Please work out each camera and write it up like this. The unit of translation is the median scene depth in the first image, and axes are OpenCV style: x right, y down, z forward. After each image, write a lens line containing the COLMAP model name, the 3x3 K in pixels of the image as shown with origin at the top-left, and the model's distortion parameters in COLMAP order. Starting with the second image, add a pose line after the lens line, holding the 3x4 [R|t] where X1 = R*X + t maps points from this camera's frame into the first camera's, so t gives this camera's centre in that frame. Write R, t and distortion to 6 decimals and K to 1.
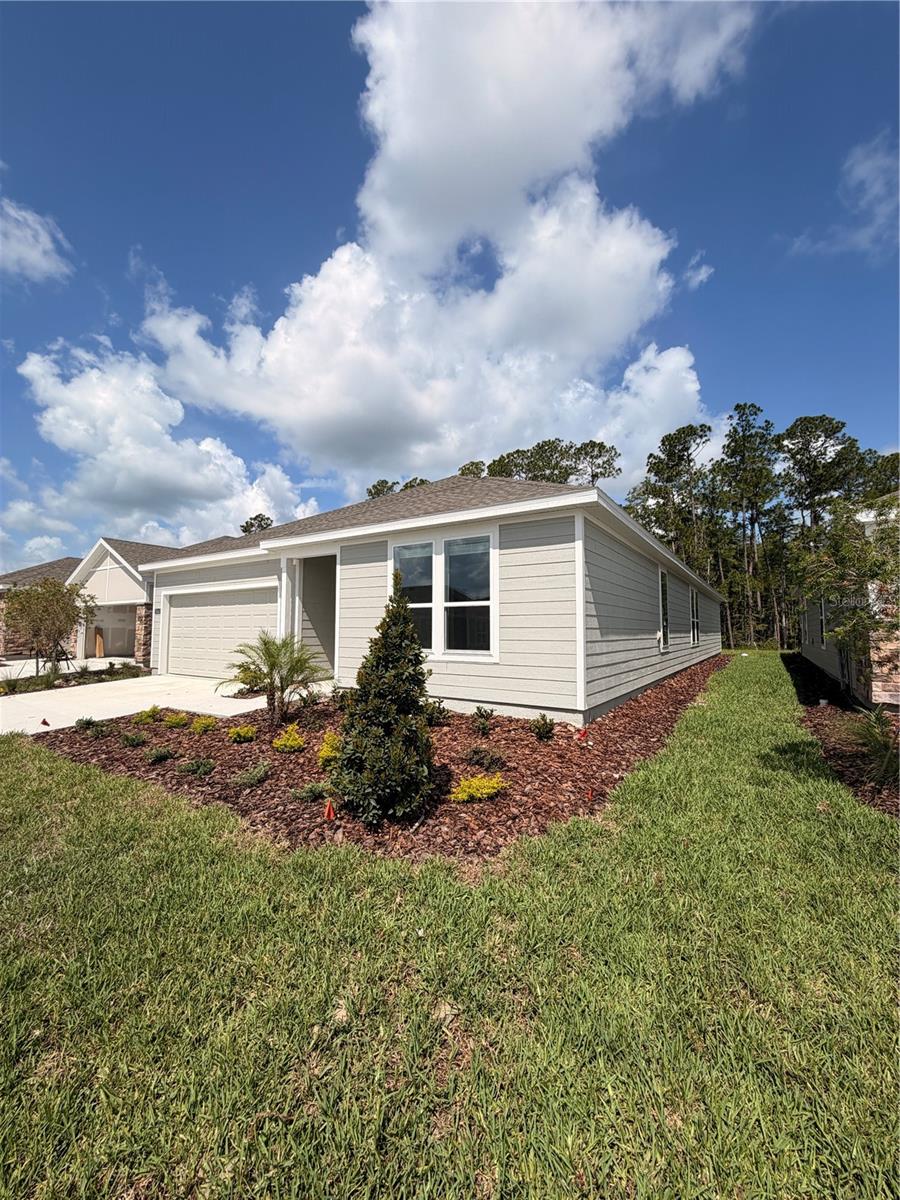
lens RADIAL K [[478.3, 0, 450.2], [0, 478.3, 596.0], [0, 0, 1]] dist [-0.001428, -0.000010]
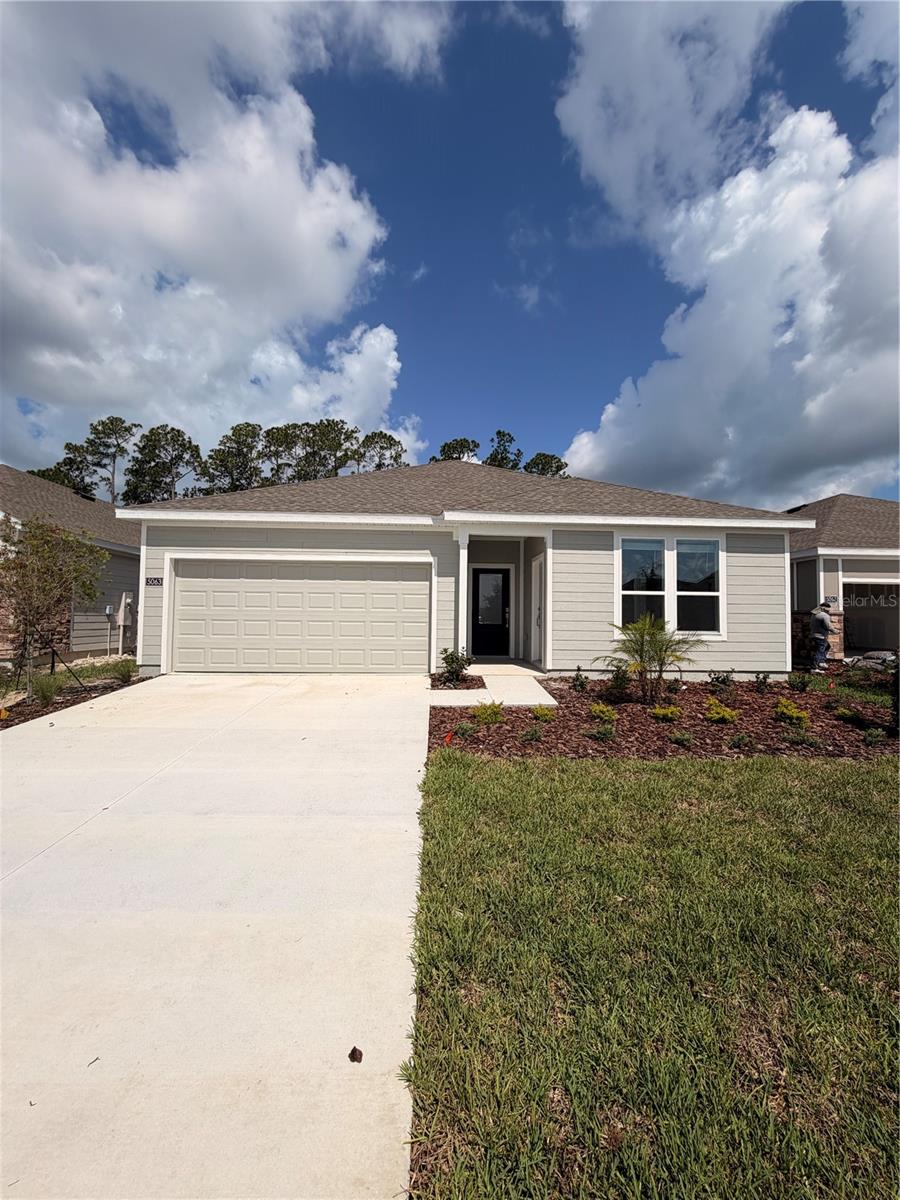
lens RADIAL K [[478.3, 0, 450.2], [0, 478.3, 596.0], [0, 0, 1]] dist [-0.001428, -0.000010]
pose [[0.811235, 0.032159, 0.583835, -1.140155], [-0.052418, 0.998466, 0.017836, 0.032225], [-0.582366, -0.045072, 0.811676, 0.352833]]
